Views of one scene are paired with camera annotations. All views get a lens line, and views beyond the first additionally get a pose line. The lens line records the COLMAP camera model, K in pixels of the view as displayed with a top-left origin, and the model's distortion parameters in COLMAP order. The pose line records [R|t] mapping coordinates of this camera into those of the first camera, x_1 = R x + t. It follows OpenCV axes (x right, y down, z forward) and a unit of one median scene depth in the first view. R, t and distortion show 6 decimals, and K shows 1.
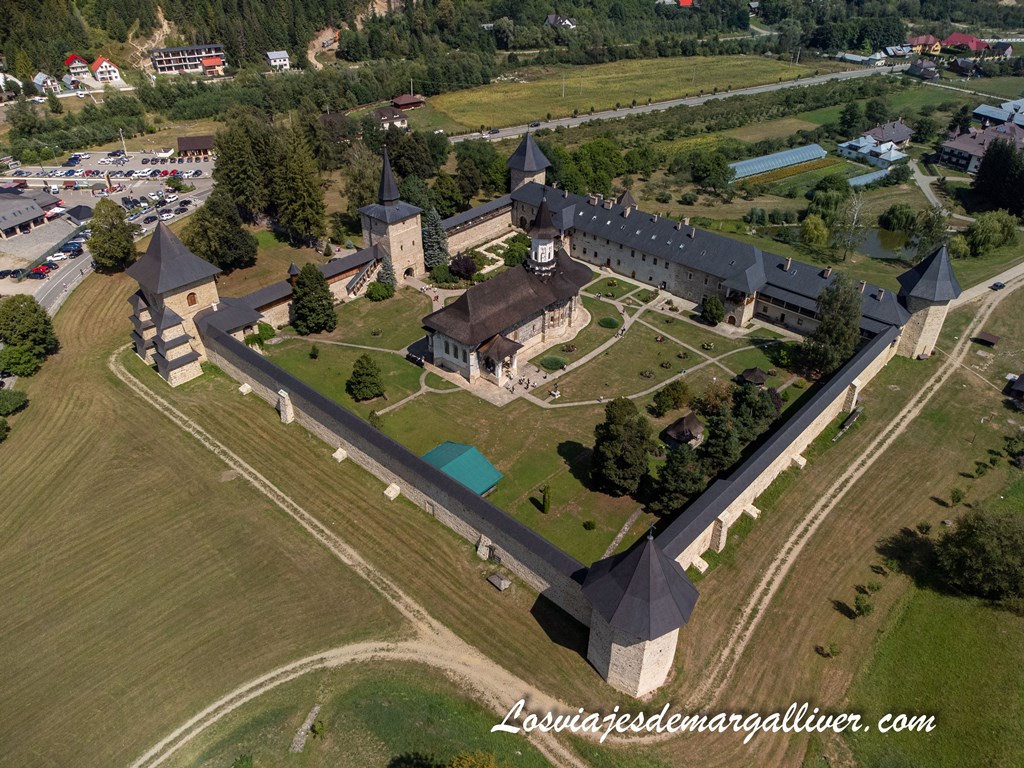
lens RADIAL K [[769.3, 0, 510.9], [0, 769.3, 385.3], [0, 0, 1]] dist [0.010059, 0.012759]
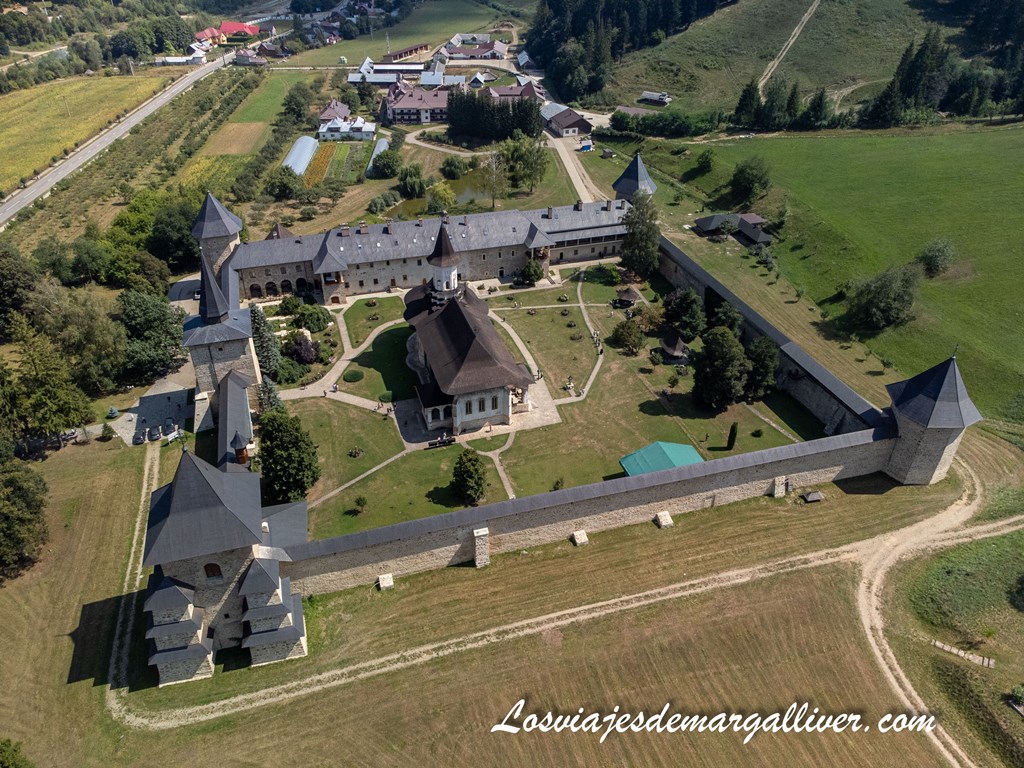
lens RADIAL K [[769.3, 0, 511.1], [0, 769.3, 382.4], [0, 0, 1]] dist [0.010059, 0.012759]
pose [[0.515423, -0.483411, 0.707568, -0.603858], [0.484039, 0.845594, 0.225116, -0.224620], [-0.707139, 0.226461, 0.669828, 0.318118]]
